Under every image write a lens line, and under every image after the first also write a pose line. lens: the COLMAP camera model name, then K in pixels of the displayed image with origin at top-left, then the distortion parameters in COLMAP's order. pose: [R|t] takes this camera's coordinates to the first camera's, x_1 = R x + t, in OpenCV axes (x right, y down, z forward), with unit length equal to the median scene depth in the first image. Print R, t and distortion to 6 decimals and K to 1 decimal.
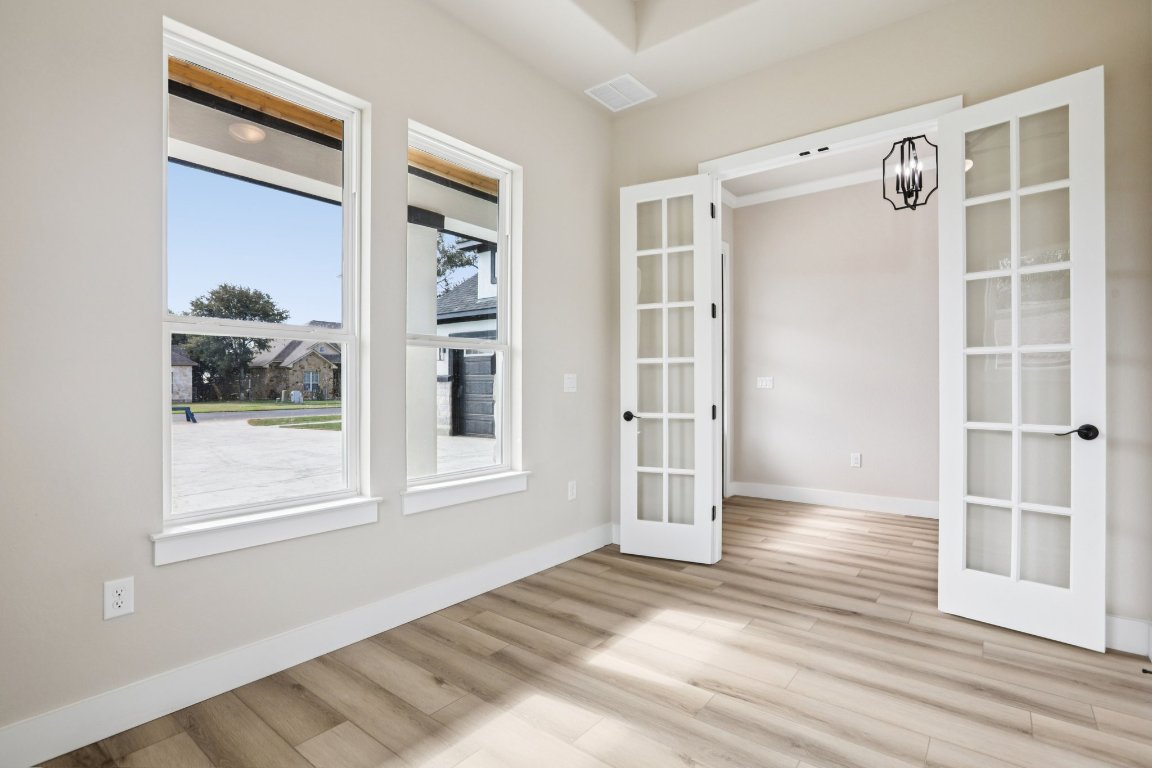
lens RADIAL K [[540.8, 0, 576.0], [0, 540.8, 384.0], [0, 0, 1]] dist [-0.064933, 0.024160]
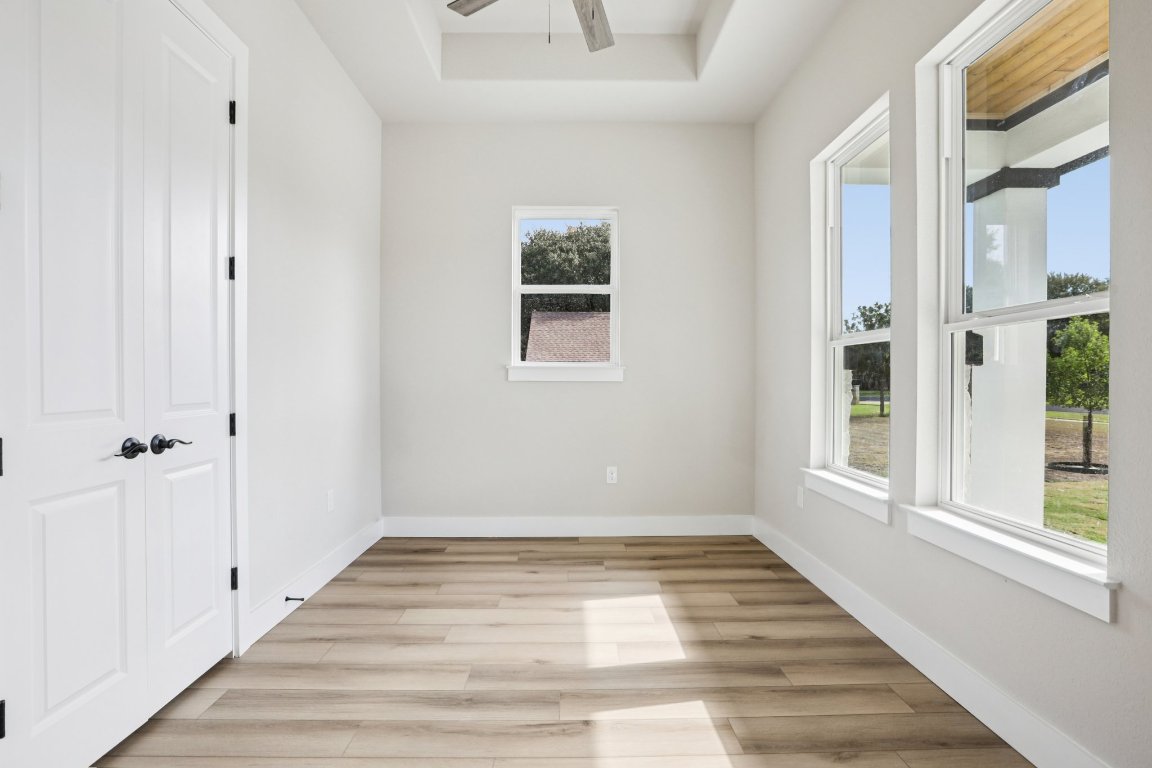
lens RADIAL K [[540.8, 0, 576.0], [0, 540.8, 384.0], [0, 0, 1]] dist [-0.064933, 0.024160]
pose [[-0.769158, 0.004555, -0.639043, 0.808844], [0.003540, 0.999990, 0.002868, 0.000548], [0.639049, -0.000056, -0.769166, 1.688450]]
